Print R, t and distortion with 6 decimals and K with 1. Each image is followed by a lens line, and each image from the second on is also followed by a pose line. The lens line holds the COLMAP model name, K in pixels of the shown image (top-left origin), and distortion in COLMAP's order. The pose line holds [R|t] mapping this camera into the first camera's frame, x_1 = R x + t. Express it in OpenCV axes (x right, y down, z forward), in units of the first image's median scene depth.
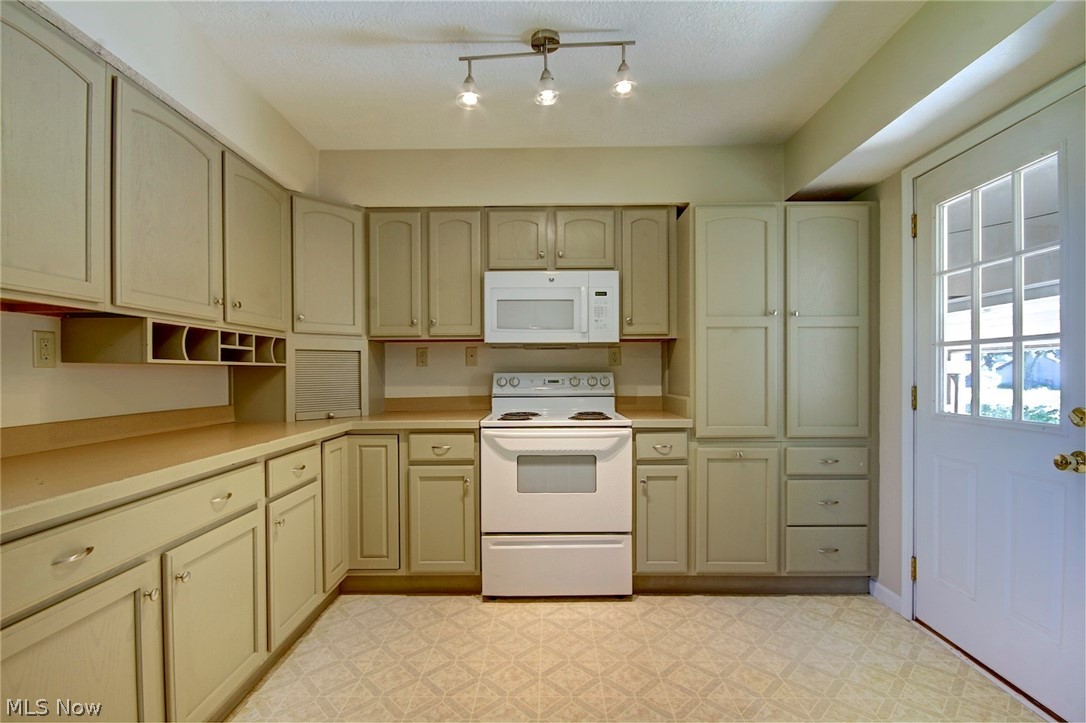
lens RADIAL K [[495.6, 0, 541.8], [0, 495.6, 373.8], [0, 0, 1]] dist [-0.001579, -0.001942]
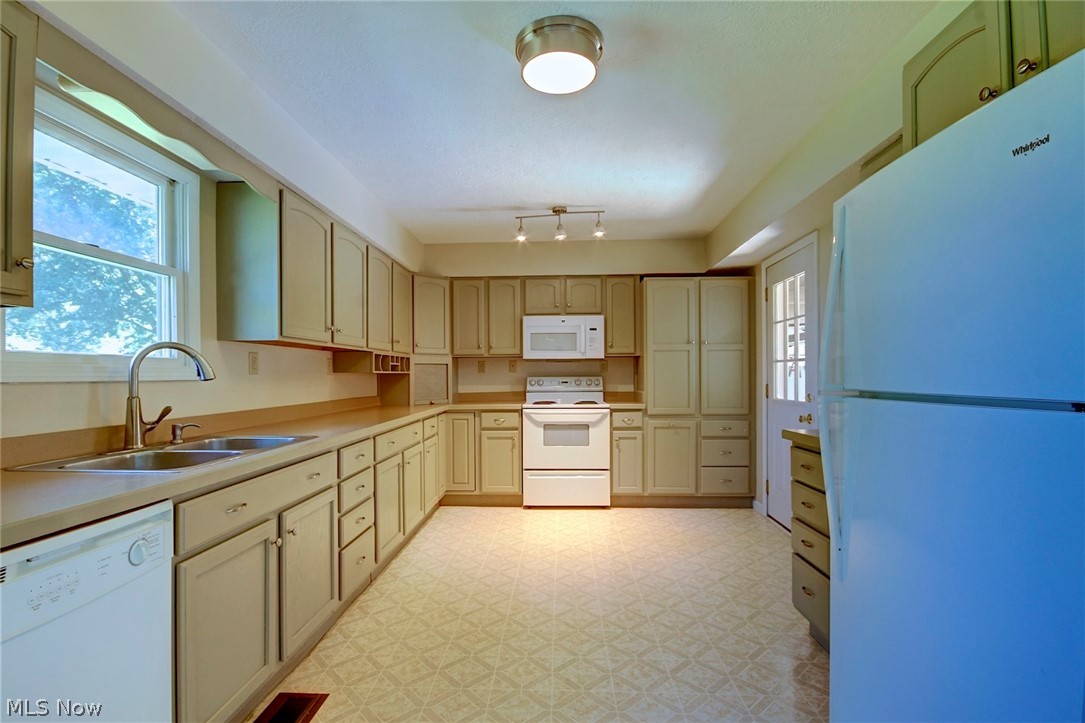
lens RADIAL K [[495.1, 0, 538.6], [0, 495.1, 372.7], [0, 0, 1]] dist [-0.001579, -0.001942]
pose [[0.999547, -0.001478, -0.030076, -0.014059], [0.001111, 0.999925, -0.012203, 0.003633], [0.030092, 0.012164, 0.999473, -0.721821]]
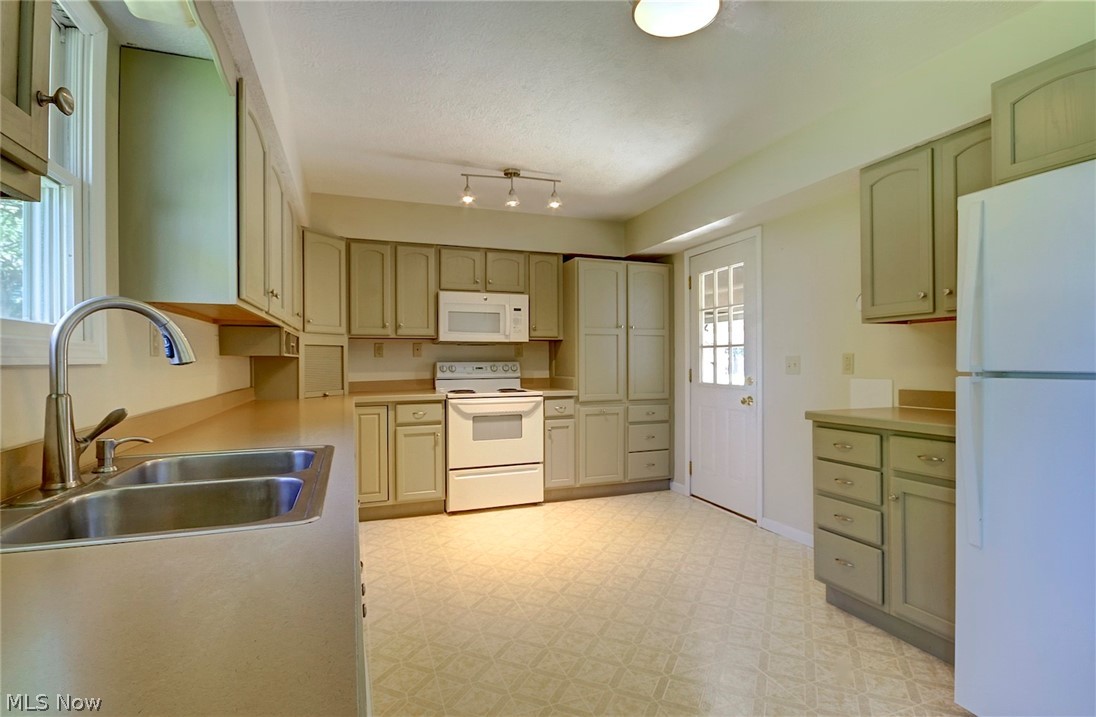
lens RADIAL K [[519.3, 0, 550.6], [0, 519.3, 358.9], [0, 0, 1]] dist [-0.003852, -0.000392]
pose [[0.932320, 0.001766, 0.361629, -0.391785], [0.002464, 0.999934, -0.011236, 0.006677], [-0.361625, 0.011366, 0.932254, -0.557530]]
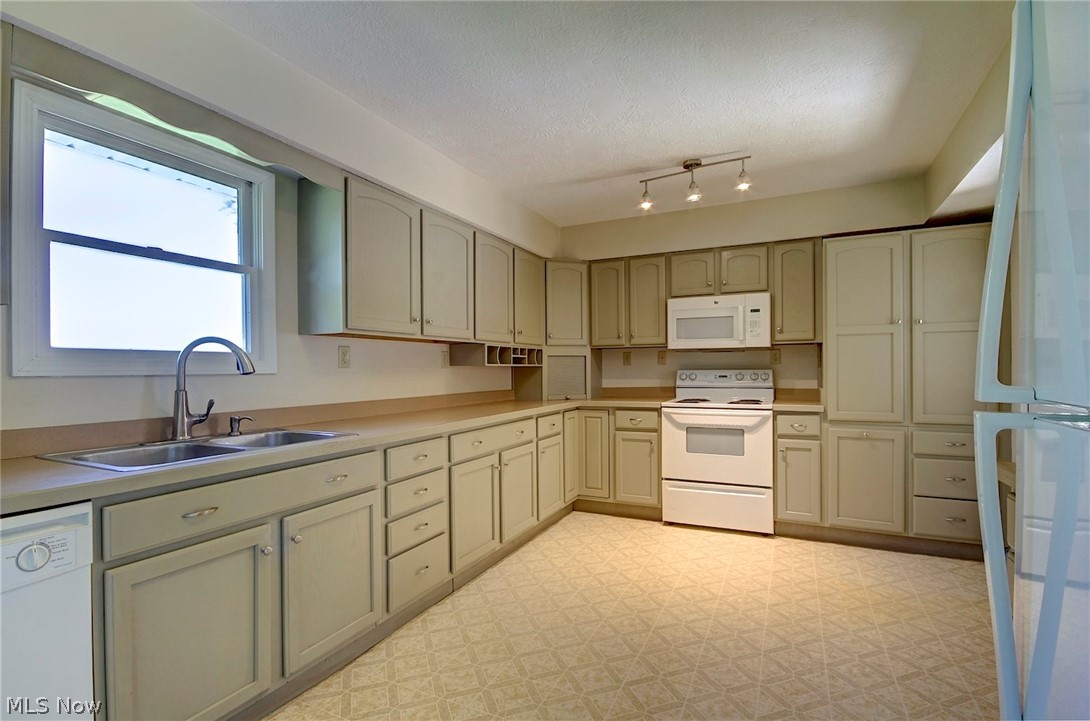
lens RADIAL K [[497.4, 0, 551.3], [0, 497.4, 367.2], [0, 0, 1]] dist [-0.001579, -0.001942]
pose [[0.910267, -0.003465, -0.414008, 0.189320], [0.000095, 0.999967, -0.008160, 0.001194], [0.414023, 0.007389, 0.910237, -0.482629]]
